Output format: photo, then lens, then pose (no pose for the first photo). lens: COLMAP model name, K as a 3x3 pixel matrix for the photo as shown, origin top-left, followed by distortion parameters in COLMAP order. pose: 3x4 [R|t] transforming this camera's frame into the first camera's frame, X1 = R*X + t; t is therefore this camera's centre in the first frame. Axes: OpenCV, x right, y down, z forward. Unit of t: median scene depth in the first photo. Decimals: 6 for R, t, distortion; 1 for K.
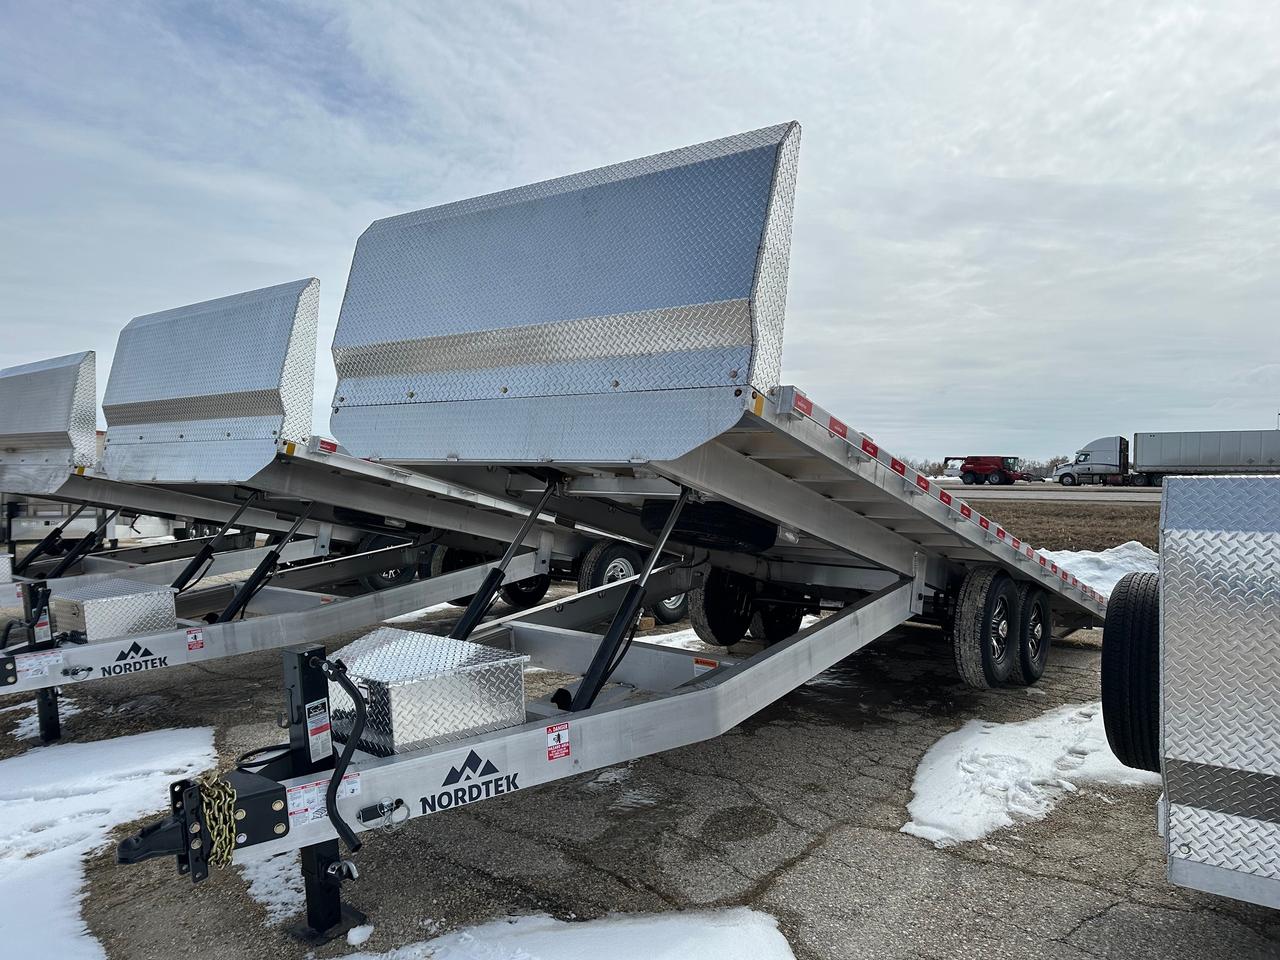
lens RADIAL K [[907.2, 0, 640.9], [0, 907.2, 473.2], [0, 0, 1]] dist [0.007106, -0.022913]
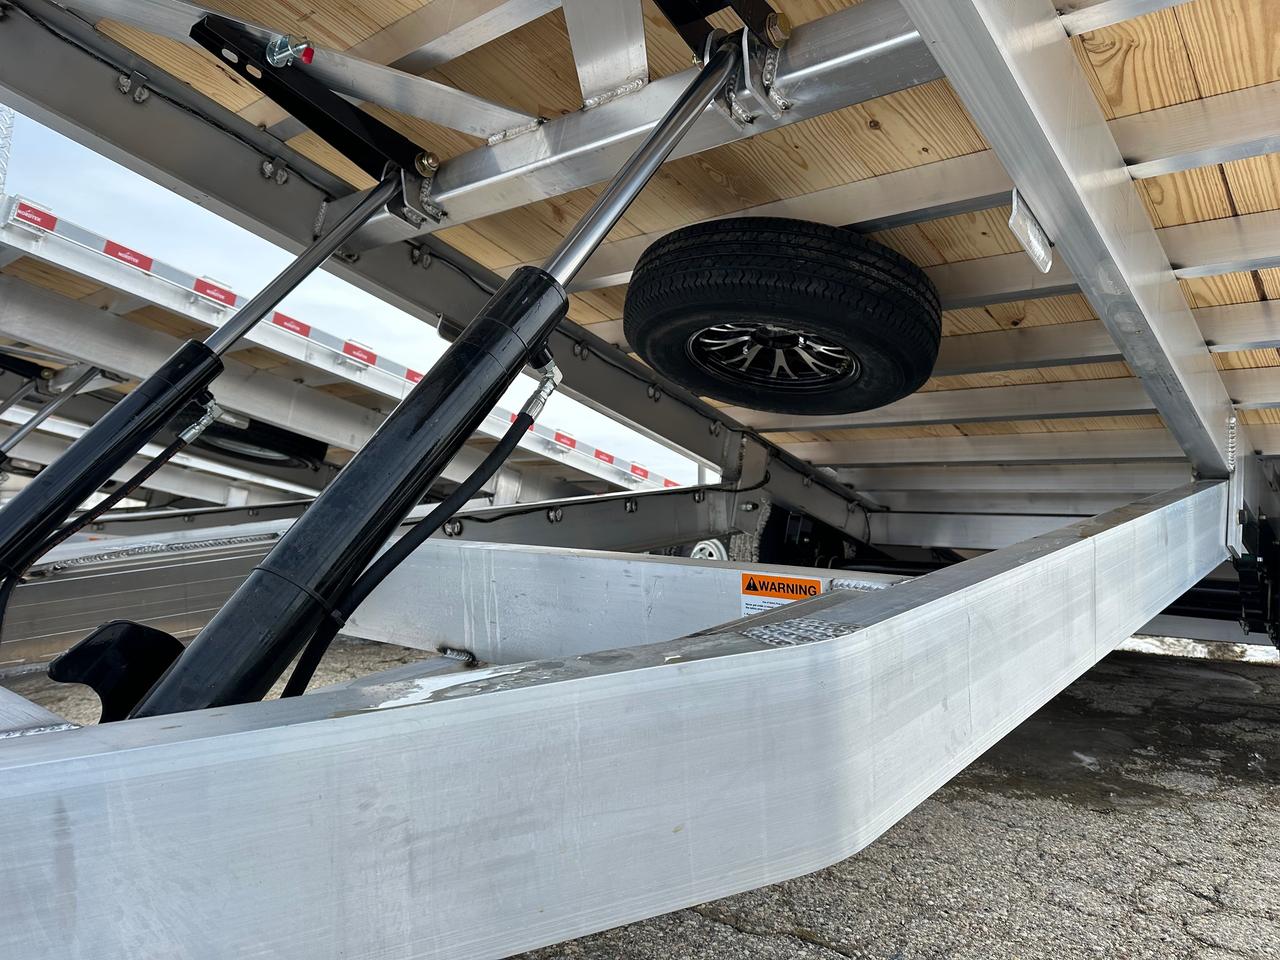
lens RADIAL K [[907.2, 0, 641.9], [0, 907.2, 483.0], [0, 0, 1]] dist [0.007106, -0.022913]
pose [[0.998651, 0.017241, -0.048977, 0.033926], [-0.019184, 0.999037, -0.039471, 0.160420], [0.048249, 0.040357, 0.998020, 0.598122]]
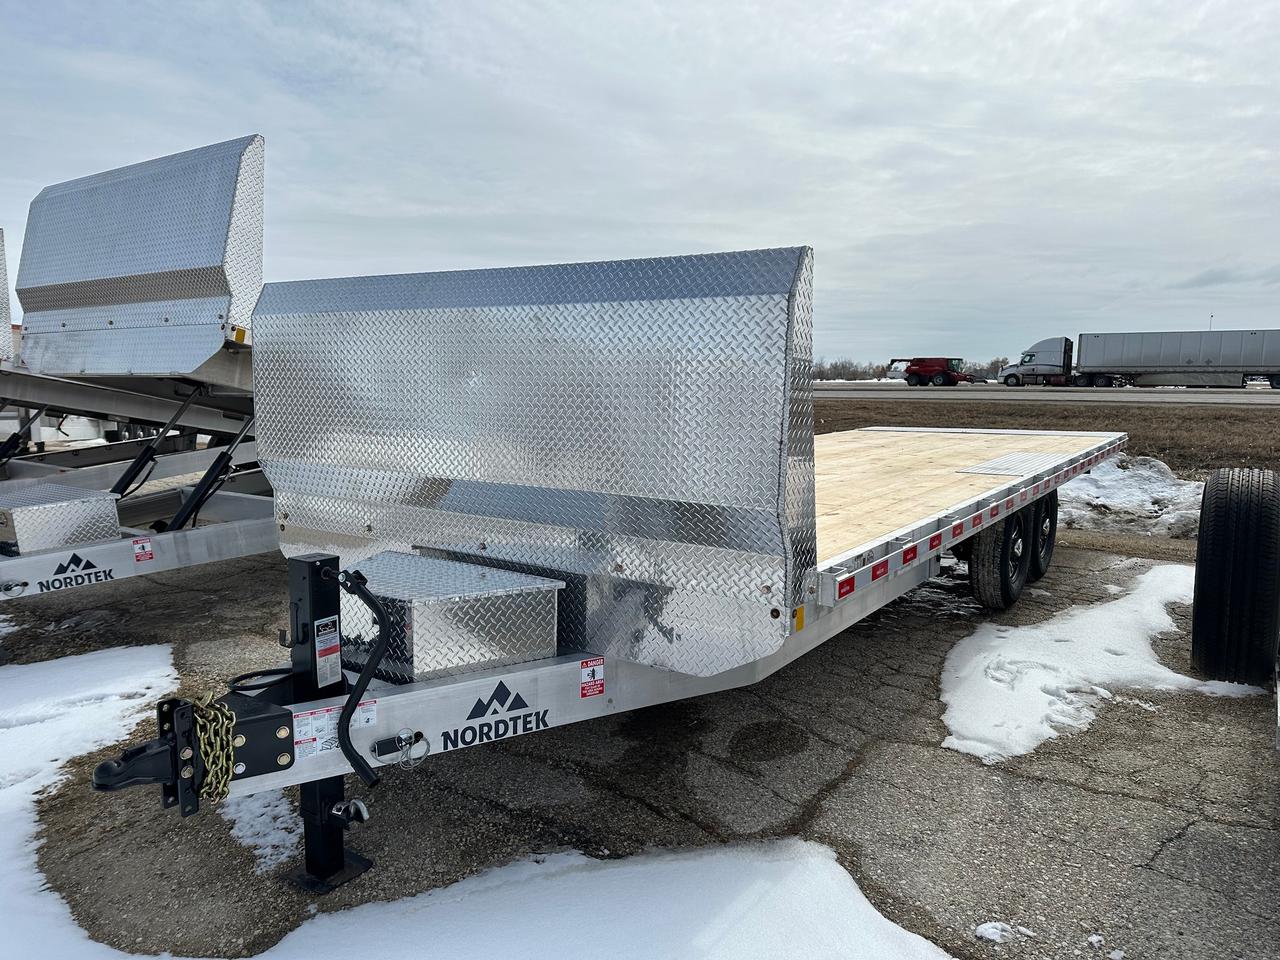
lens RADIAL K [[907.2, 0, 638.2], [0, 907.2, 488.4], [0, 0, 1]] dist [0.007106, -0.022913]
pose [[0.998310, -0.007490, 0.057620, -0.064218], [0.000301, 0.992311, 0.123767, 0.013760], [-0.058104, -0.123540, 0.990637, 0.106791]]
